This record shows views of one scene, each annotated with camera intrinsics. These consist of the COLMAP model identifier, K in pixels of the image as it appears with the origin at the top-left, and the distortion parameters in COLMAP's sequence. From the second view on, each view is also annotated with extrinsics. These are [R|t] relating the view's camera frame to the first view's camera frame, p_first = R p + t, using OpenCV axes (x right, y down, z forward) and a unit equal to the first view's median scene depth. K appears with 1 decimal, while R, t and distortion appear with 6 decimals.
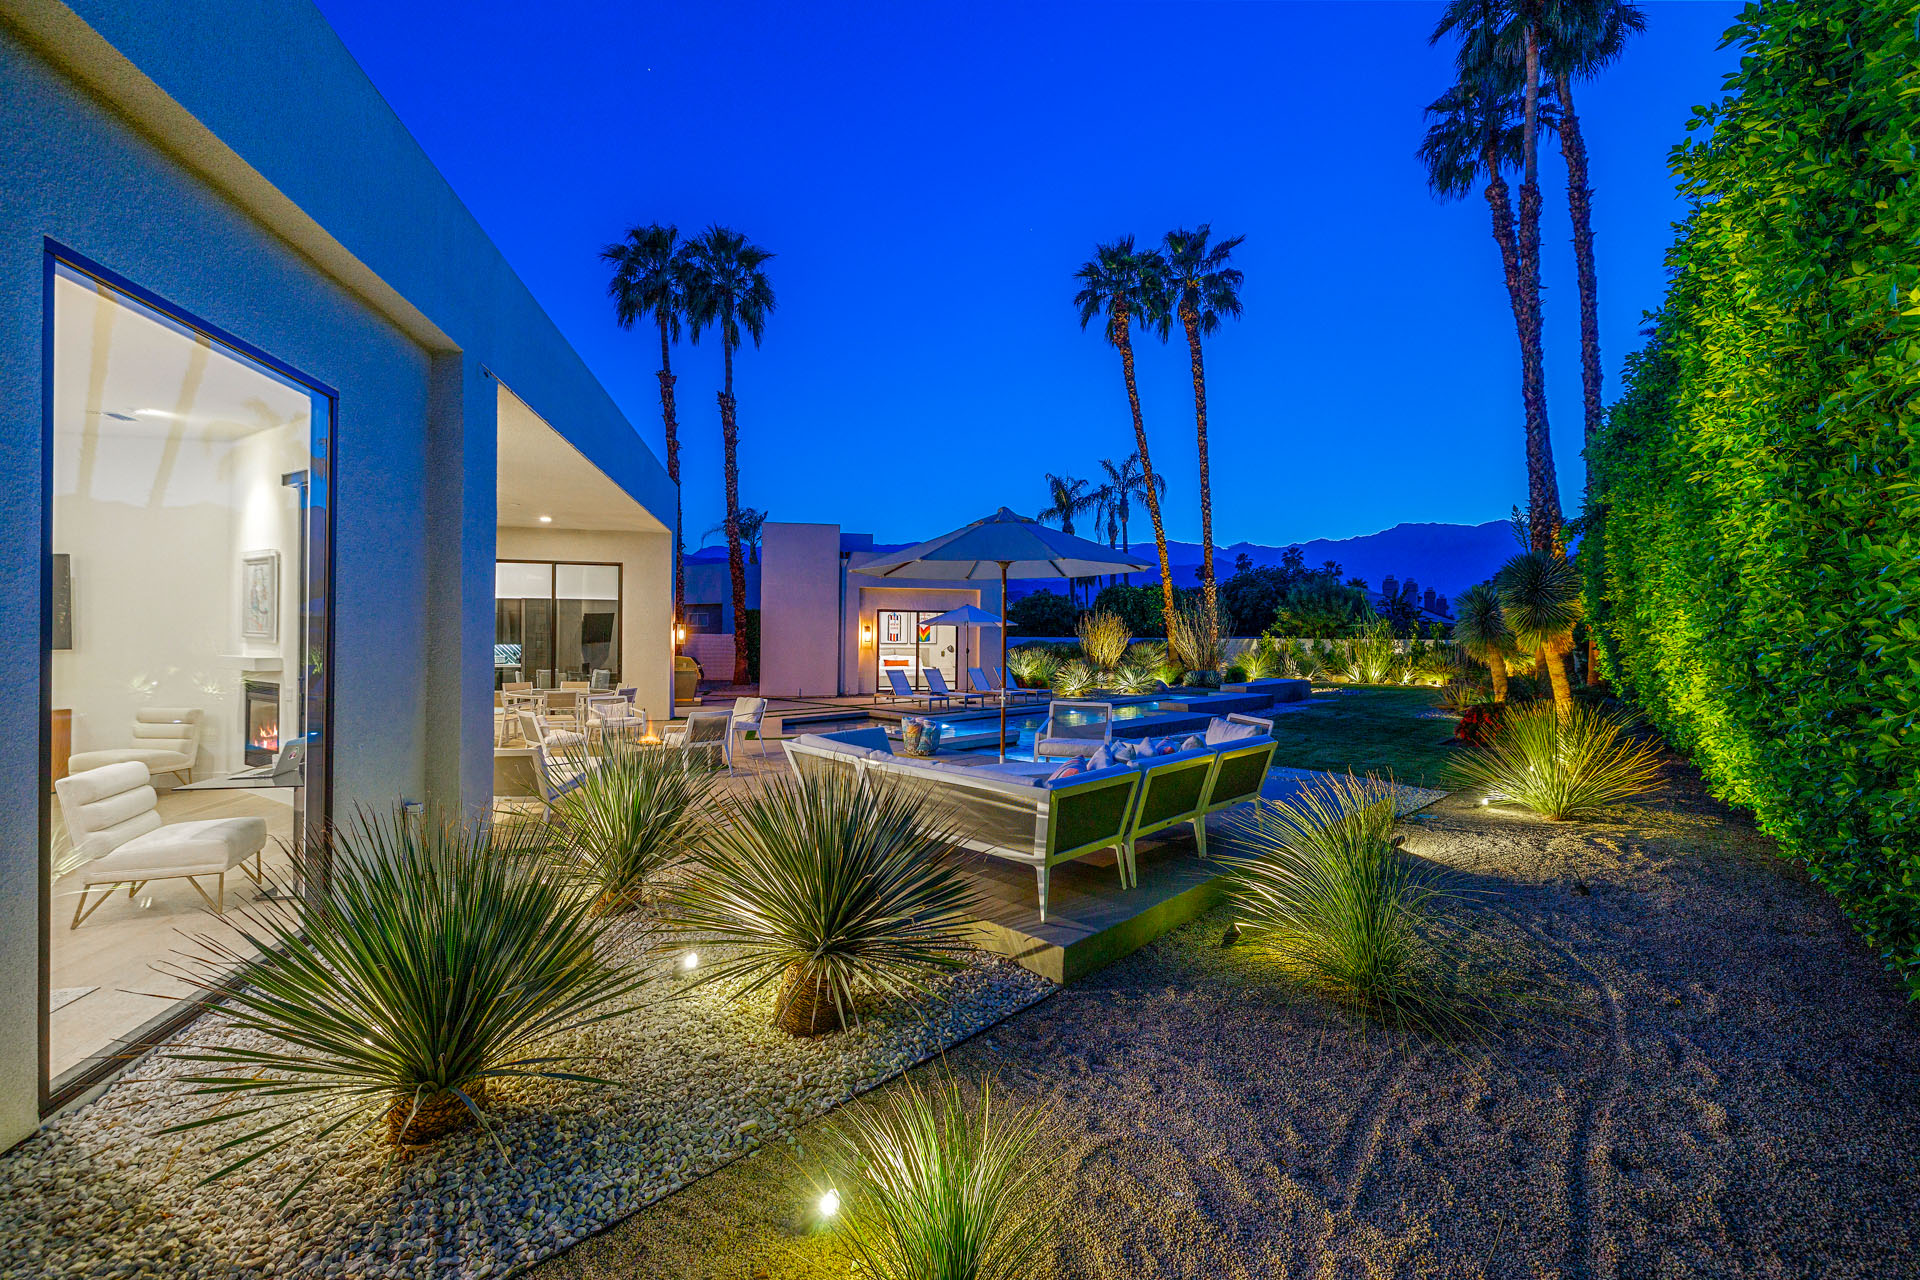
lens RADIAL K [[802.0, 0, 962.2], [0, 802.0, 636.0], [0, 0, 1]] dist [-0.000655, 0.000016]
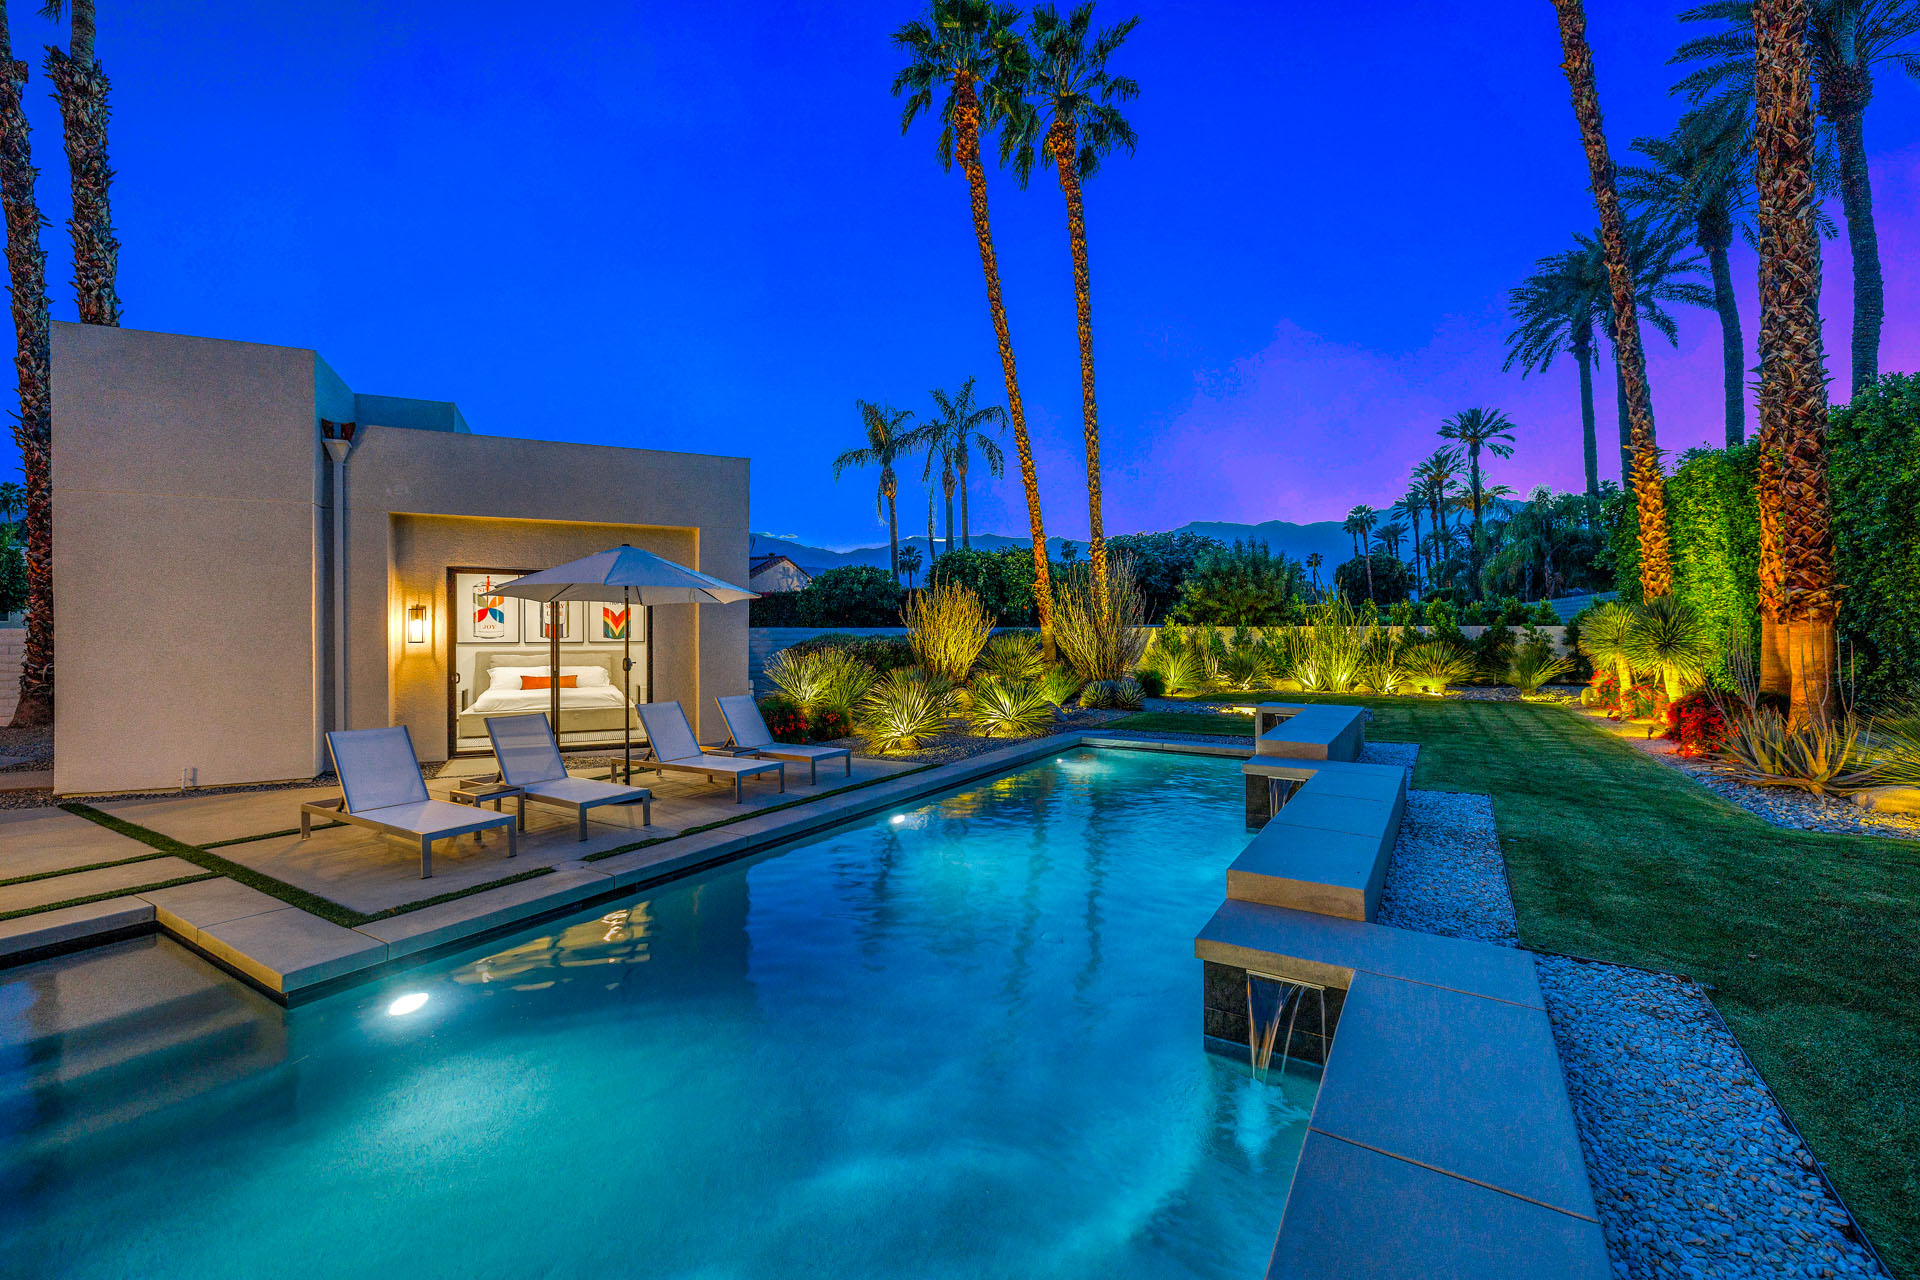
lens RADIAL K [[802.0, 0, 960.4], [0, 802.0, 634.1], [0, 0, 1]] dist [-0.000655, 0.000016]
pose [[0.976530, -0.011179, 0.215091, 0.059503], [0.009283, 0.999909, 0.009824, 0.001284], [-0.215182, -0.007597, 0.976545, 0.432884]]
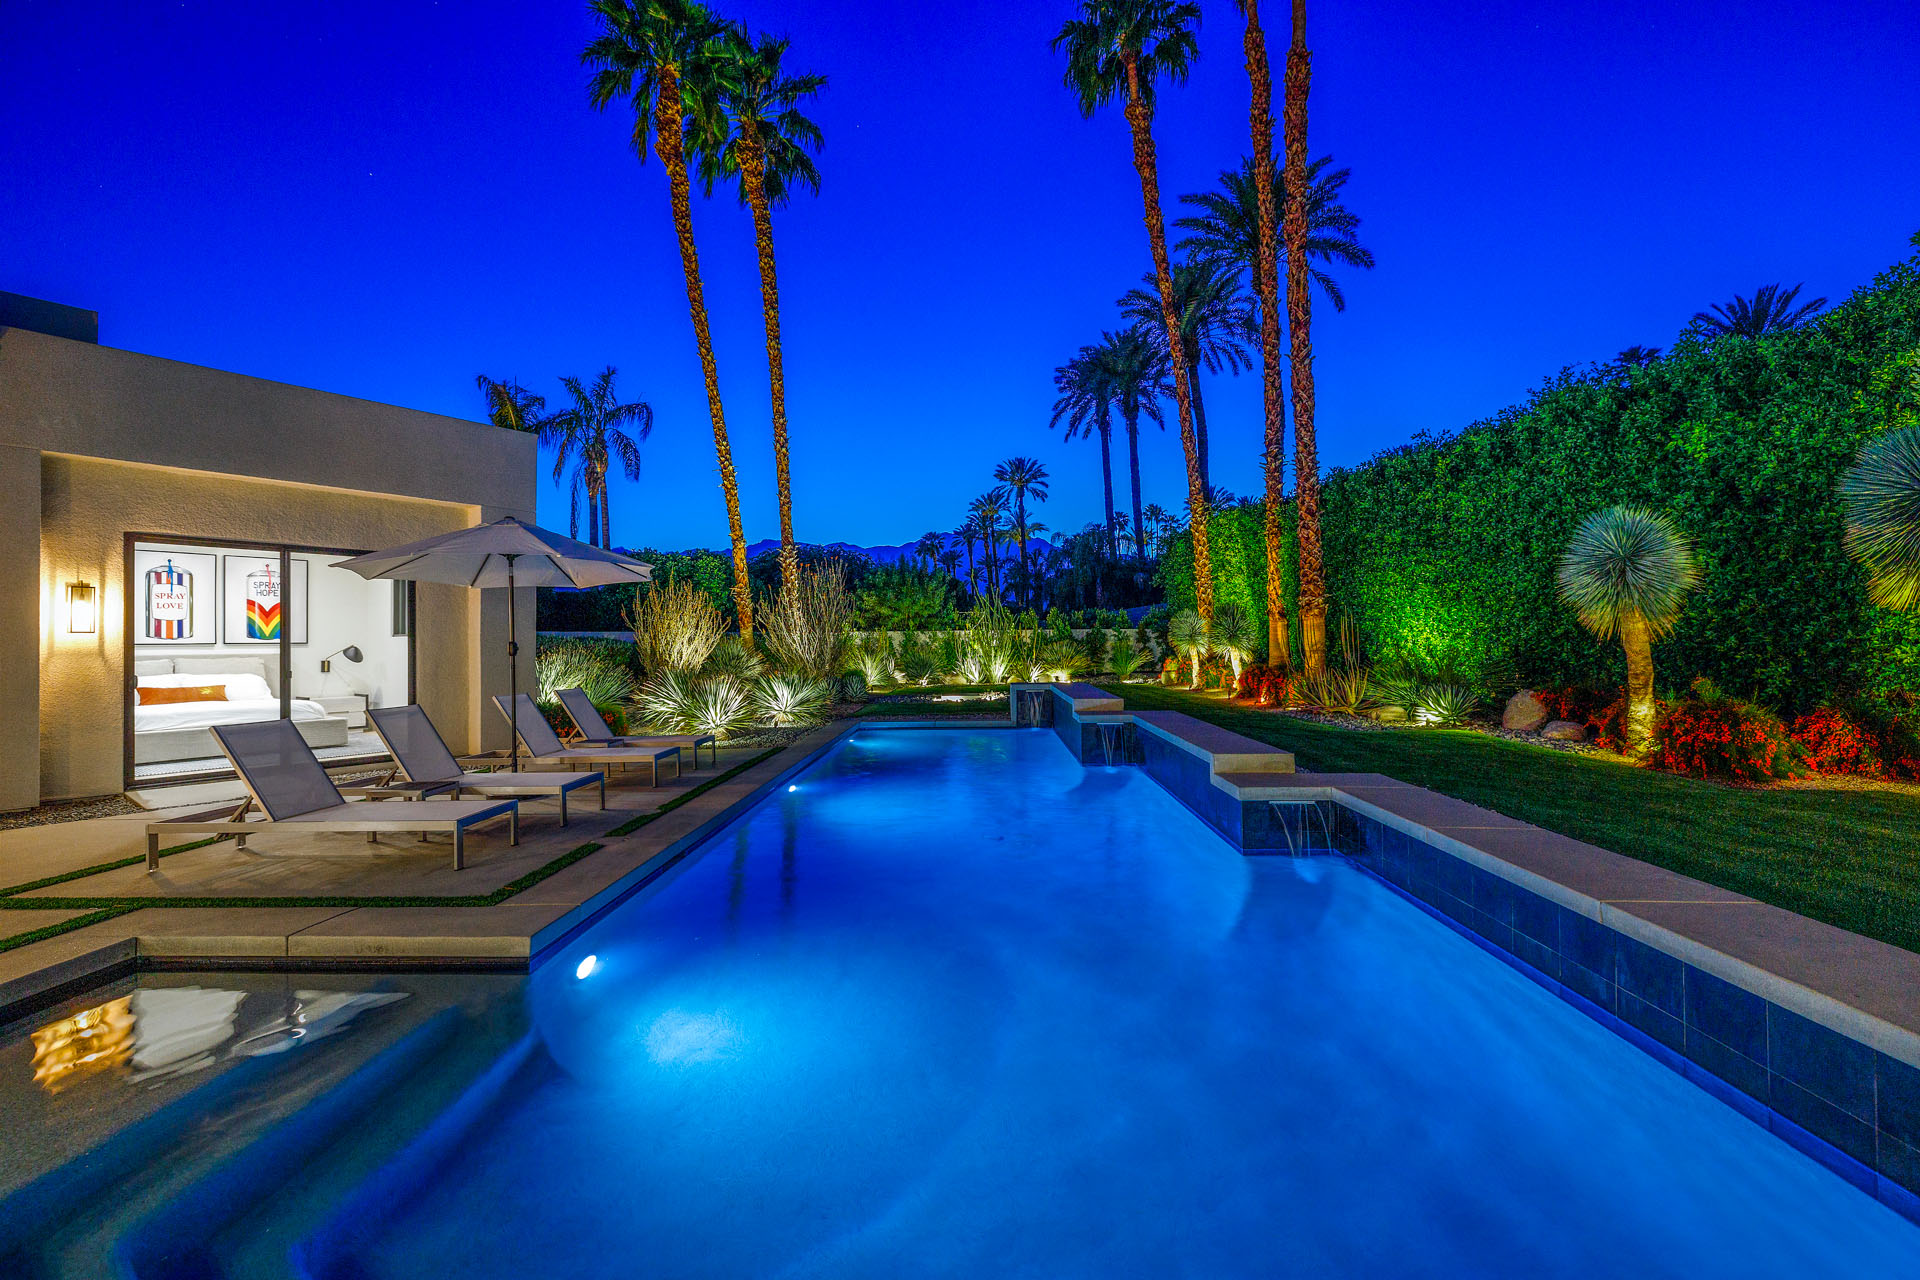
lens RADIAL K [[802.0, 0, 964.7], [0, 802.0, 634.1], [0, 0, 1]] dist [-0.000655, 0.000016]
pose [[0.737818, -0.010595, 0.674917, -0.062160], [0.017495, 0.999841, -0.003430, 0.012463], [-0.674773, 0.014338, 0.737886, 0.446738]]
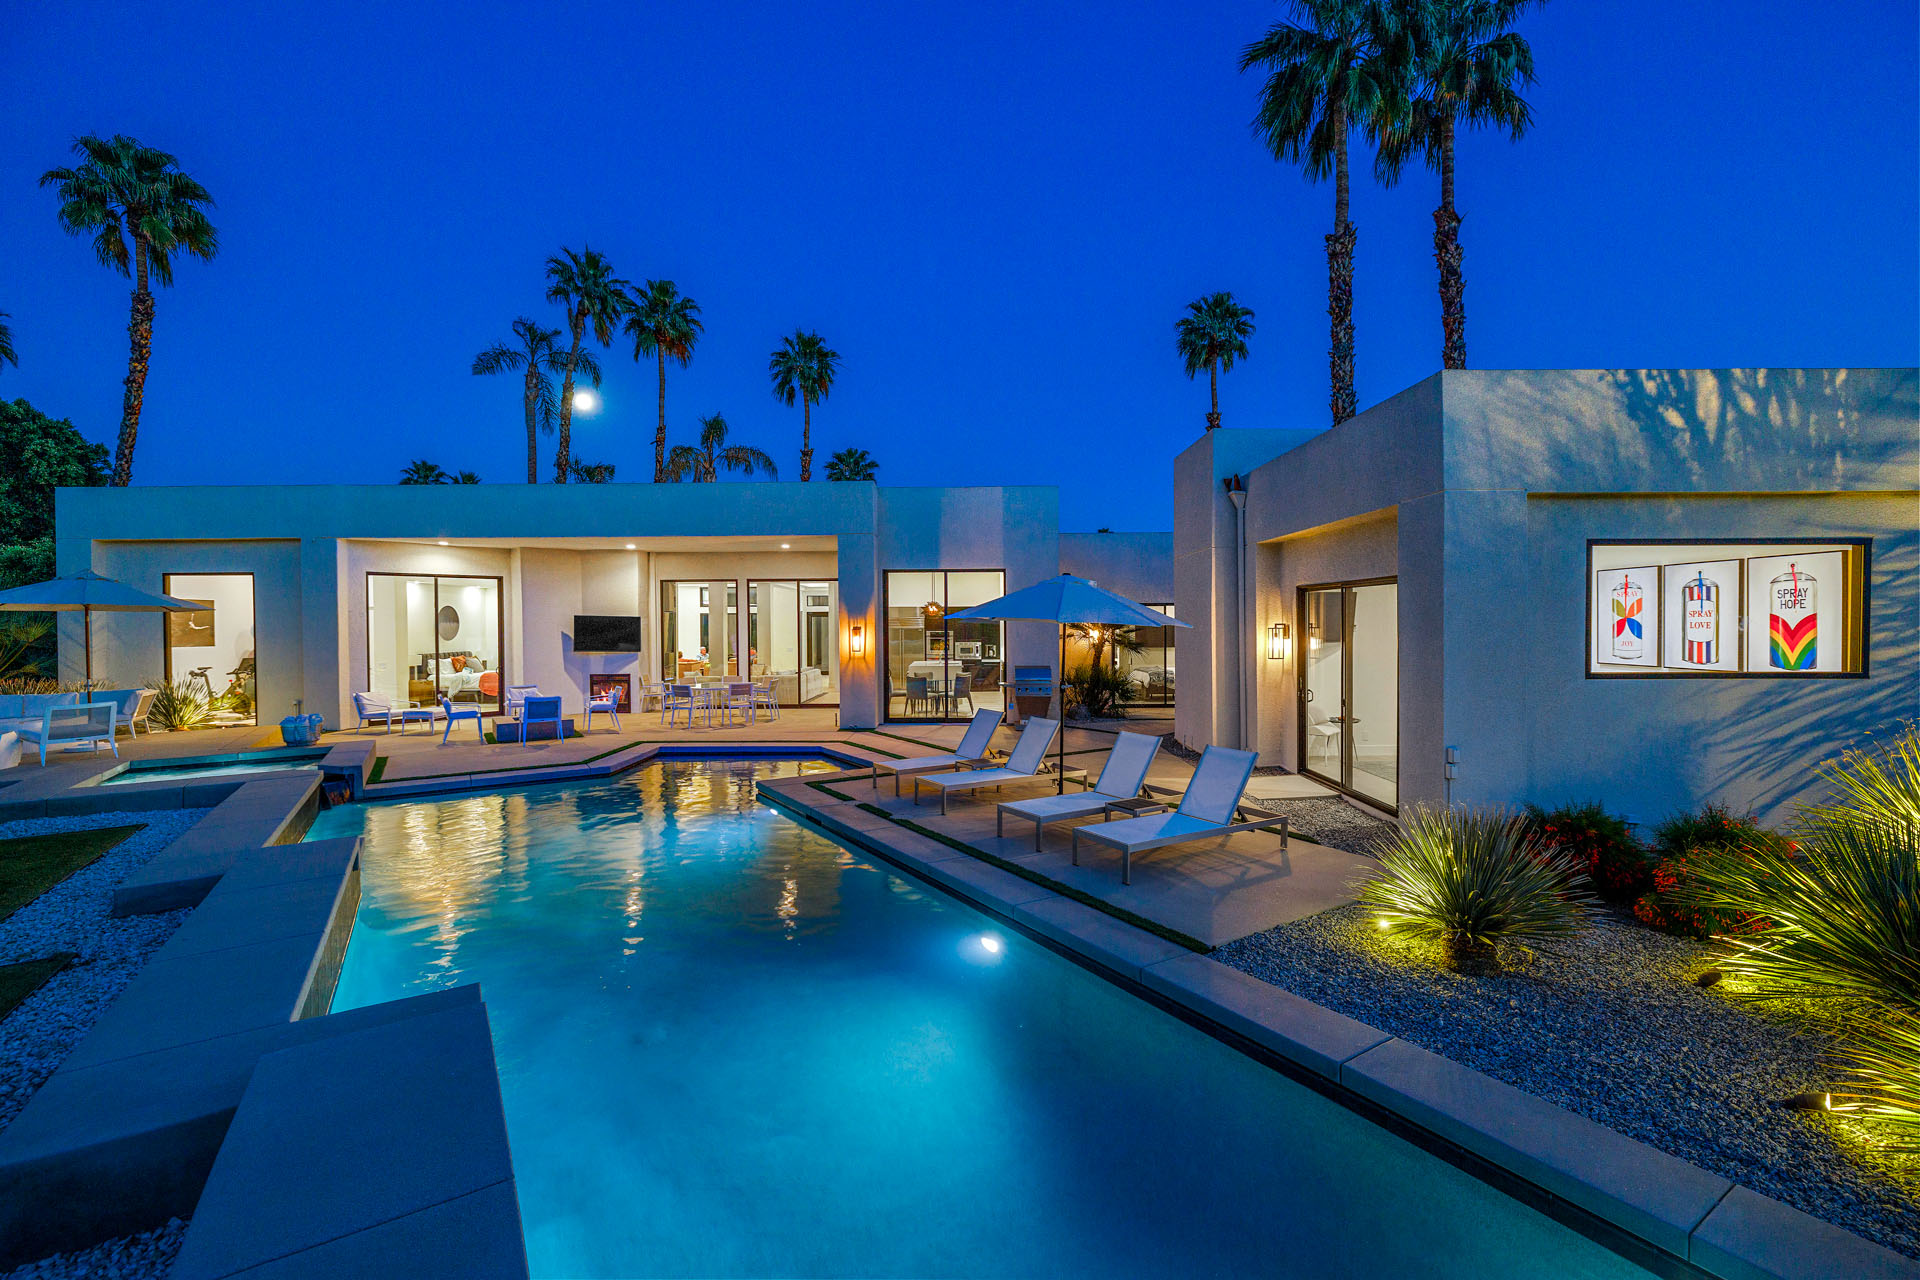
lens RADIAL K [[802.0, 0, 964.7], [0, 802.0, 630.7], [0, 0, 1]] dist [-0.000655, 0.000016]
pose [[-0.222808, 0.001458, -0.974861, 0.307542], [0.002063, 0.999997, 0.001025, -0.007880], [0.974860, -0.001783, -0.222811, 0.768355]]
